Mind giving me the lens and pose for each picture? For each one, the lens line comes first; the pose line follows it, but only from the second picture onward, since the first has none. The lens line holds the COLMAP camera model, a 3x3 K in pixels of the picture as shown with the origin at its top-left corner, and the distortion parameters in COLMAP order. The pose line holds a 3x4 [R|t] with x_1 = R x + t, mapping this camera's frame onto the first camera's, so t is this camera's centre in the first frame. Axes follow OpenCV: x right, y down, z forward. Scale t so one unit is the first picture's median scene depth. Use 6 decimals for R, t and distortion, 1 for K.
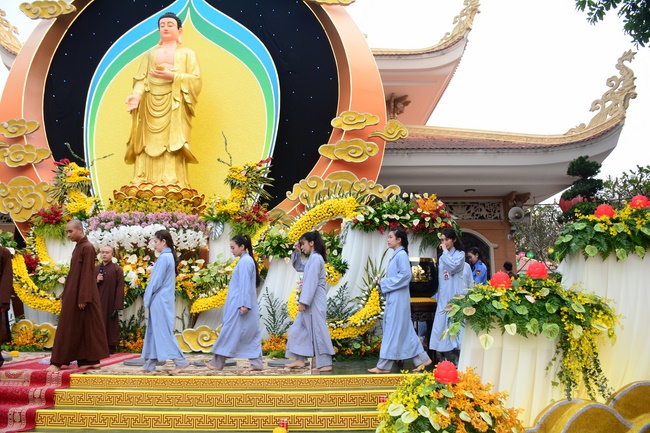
lens RADIAL K [[505.6, 0, 325.0], [0, 505.6, 216.5], [0, 0, 1]] dist [-0.150580, 0.095672]
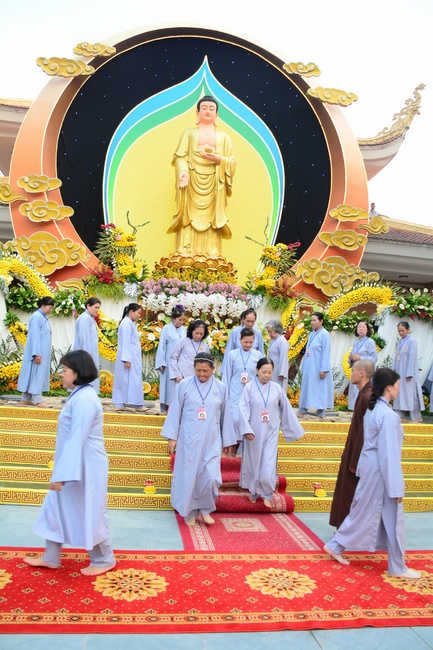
lens RADIAL K [[505.6, 0, 220.1], [0, 505.6, 334.4], [0, 0, 1]] dist [-0.150580, 0.095672]
pose [[0.988471, 0.074611, 0.131749, -0.425721], [-0.090509, 0.988745, 0.119126, -0.028326], [-0.121378, -0.129677, 0.984099, -0.151516]]
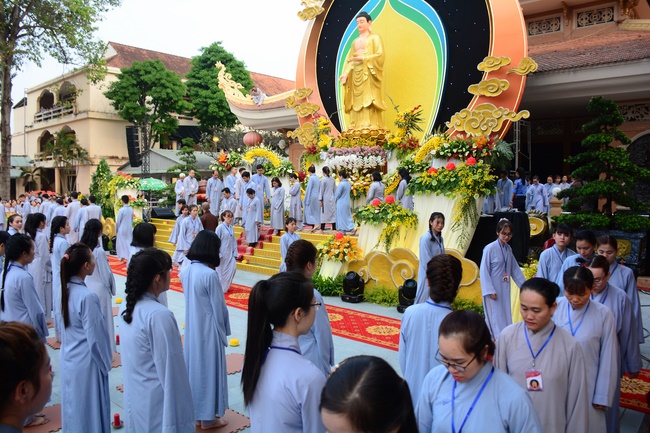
lens RADIAL K [[505.6, 0, 325.0], [0, 505.6, 216.5], [0, 0, 1]] dist [-0.150580, 0.095672]
pose [[0.747007, 0.052891, -0.662708, 0.705535], [0.112301, 0.972467, 0.204198, -0.131083], [0.655262, -0.226961, 0.720500, -0.366955]]
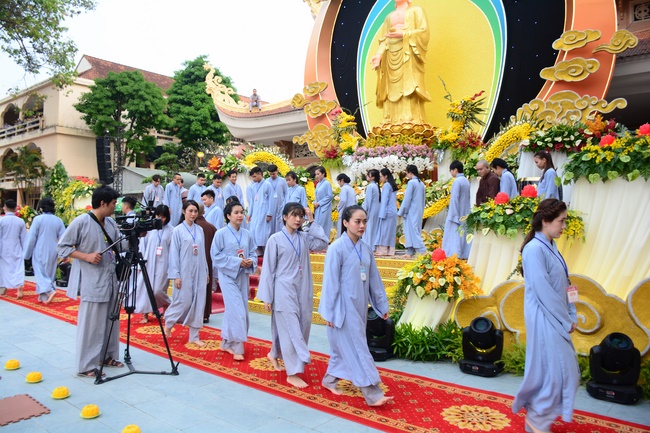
lens RADIAL K [[505.6, 0, 325.0], [0, 505.6, 216.5], [0, 0, 1]] dist [-0.150580, 0.095672]
pose [[0.775763, 0.014256, -0.630863, 0.337272], [0.096897, 0.985197, 0.141416, -0.027199], [0.623540, -0.170834, 0.762898, -0.156273]]
